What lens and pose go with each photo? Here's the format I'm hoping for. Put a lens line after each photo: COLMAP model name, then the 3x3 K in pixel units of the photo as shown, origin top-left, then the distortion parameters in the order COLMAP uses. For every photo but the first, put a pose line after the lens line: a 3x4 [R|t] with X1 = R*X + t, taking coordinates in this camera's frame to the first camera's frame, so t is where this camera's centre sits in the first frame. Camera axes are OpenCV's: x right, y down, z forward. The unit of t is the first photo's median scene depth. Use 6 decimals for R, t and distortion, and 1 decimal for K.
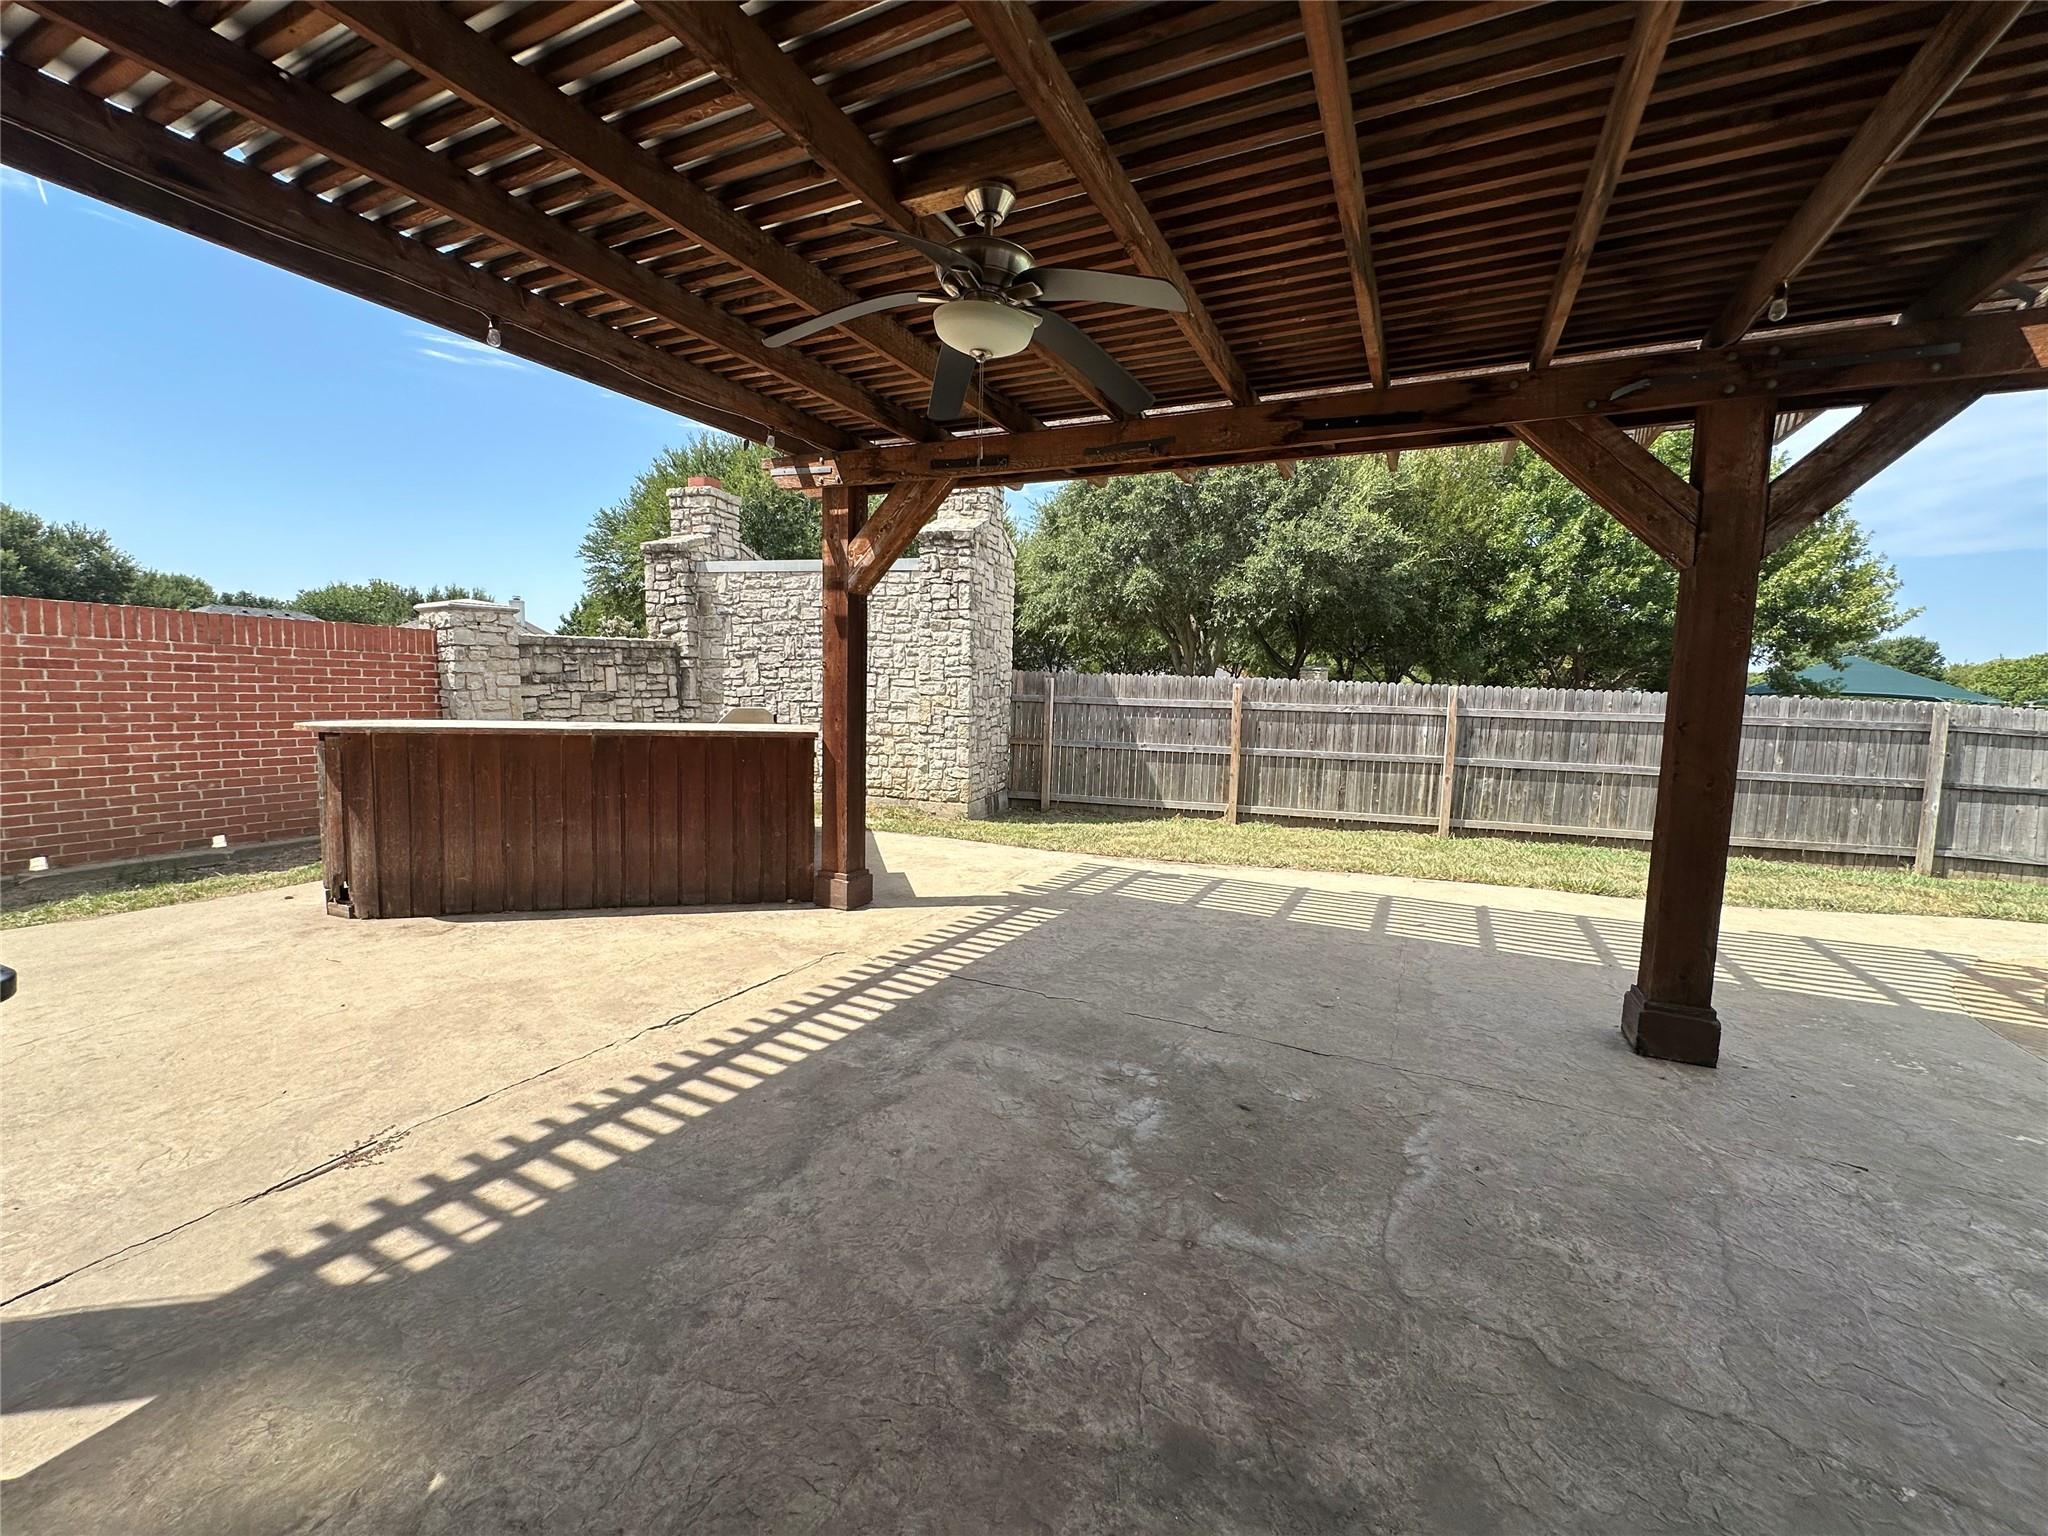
lens RADIAL K [[822.3, 0, 1027.2], [0, 822.3, 764.1], [0, 0, 1]] dist [-0.000023, -0.000001]
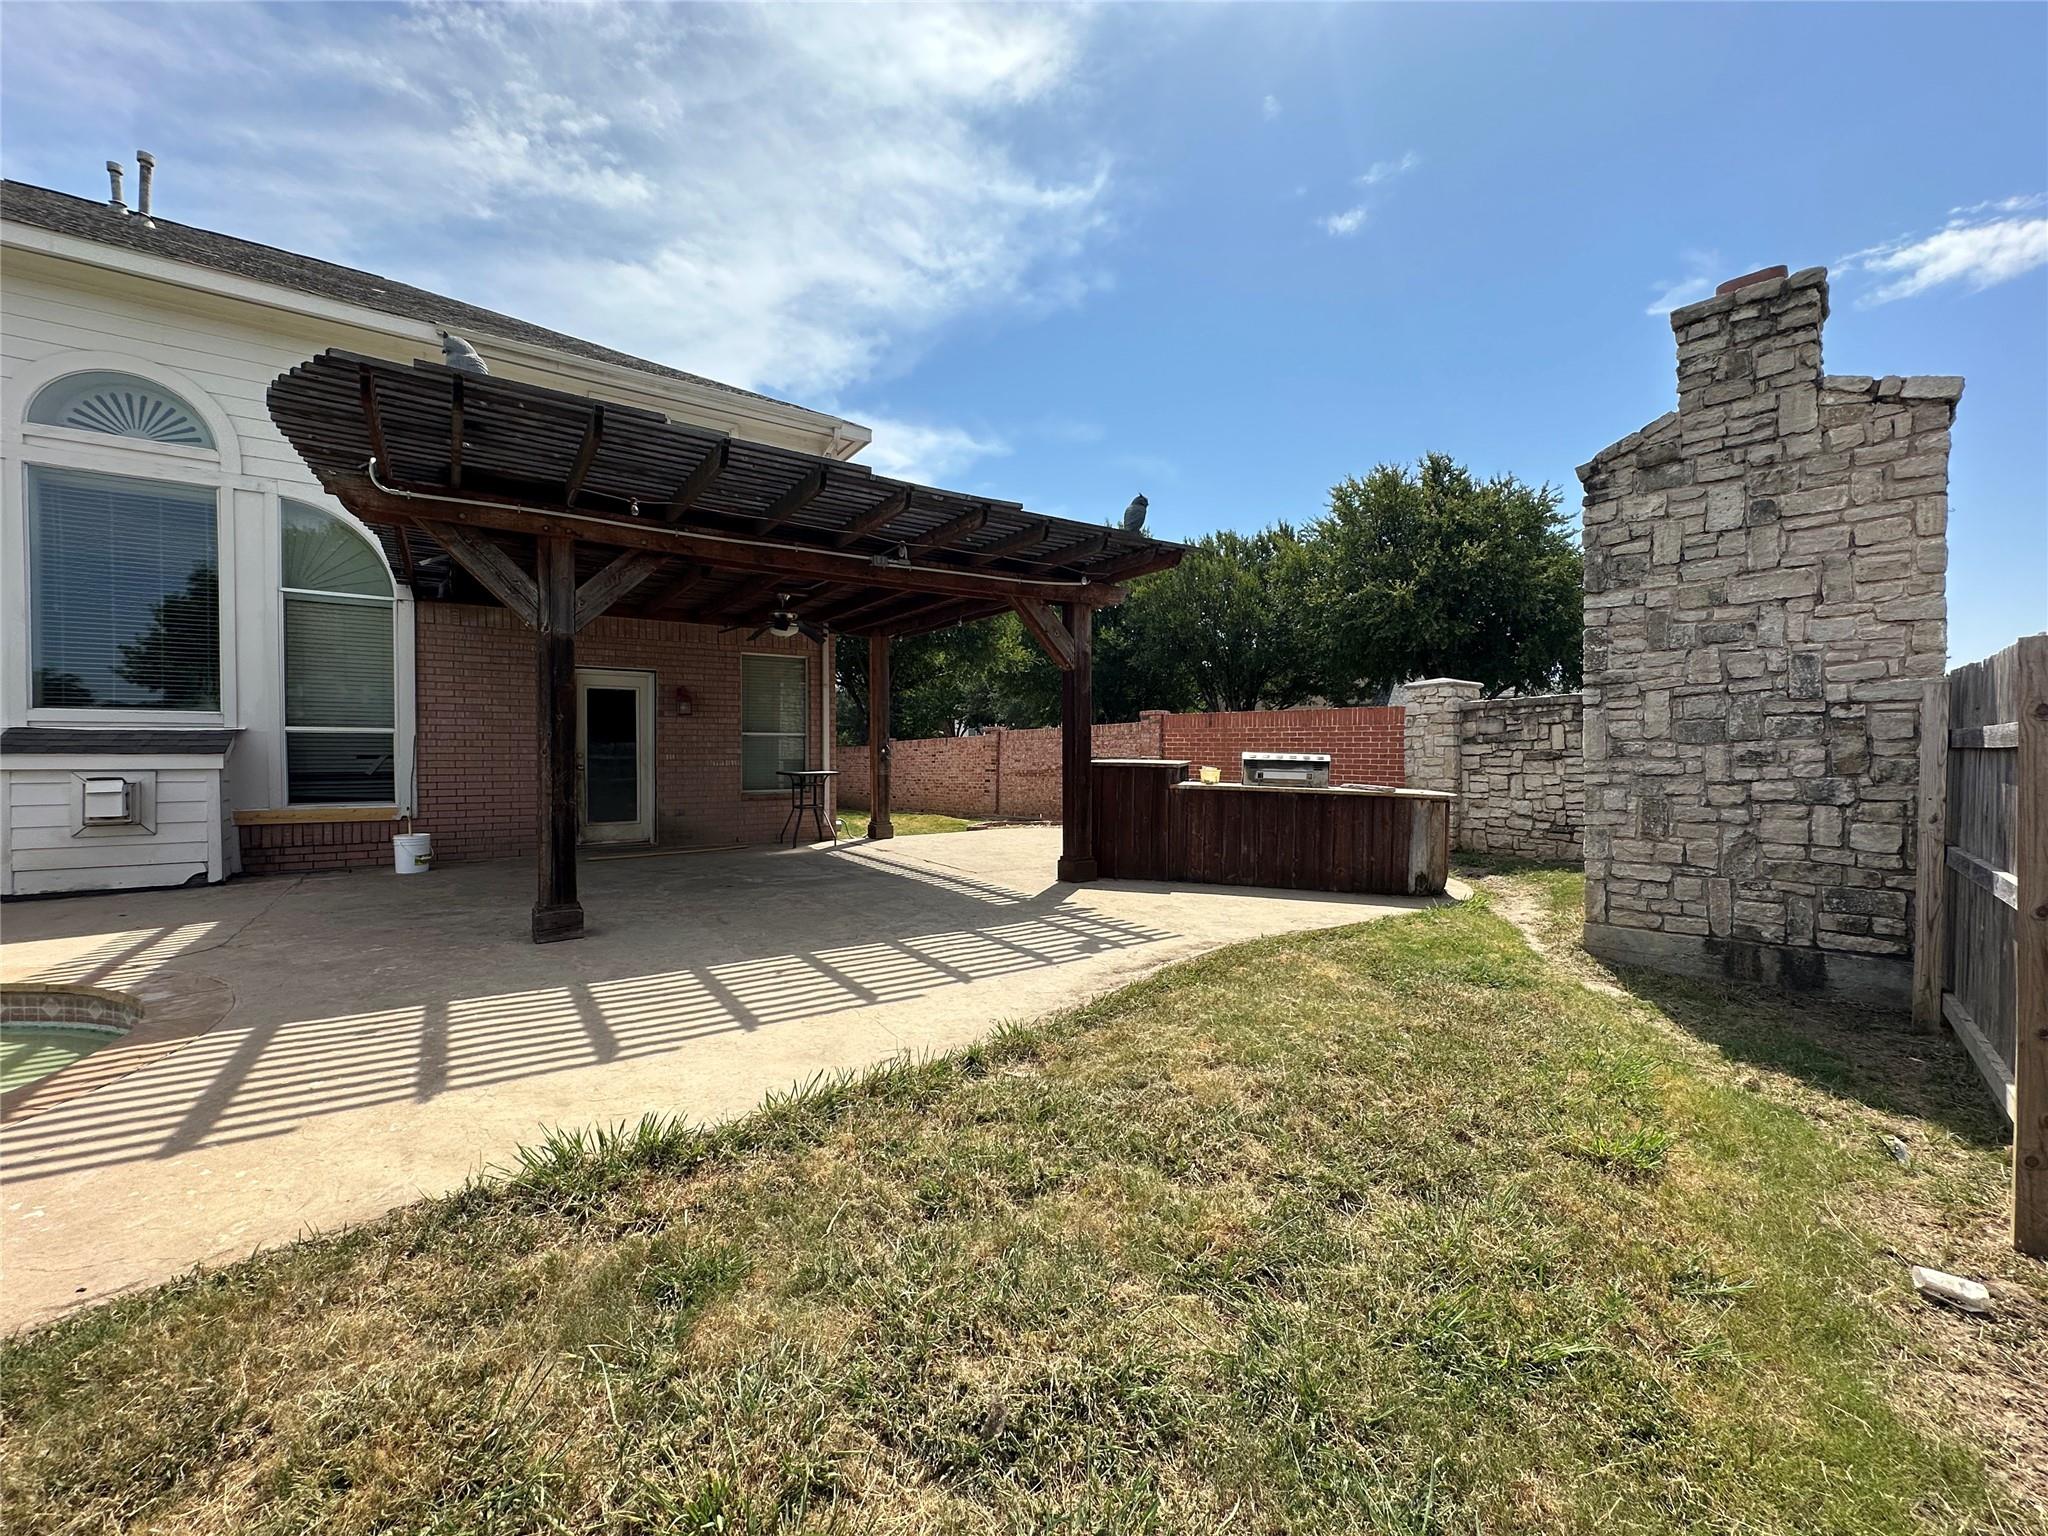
lens RADIAL K [[822.3, 0, 1024.1], [0, 822.3, 764.4], [0, 0, 1]] dist [-0.000023, -0.000001]
pose [[-0.500281, -0.010788, -0.865796, 0.663731], [-0.092972, 0.994811, 0.041326, -0.055723], [0.860857, 0.101170, -0.498688, 0.988579]]
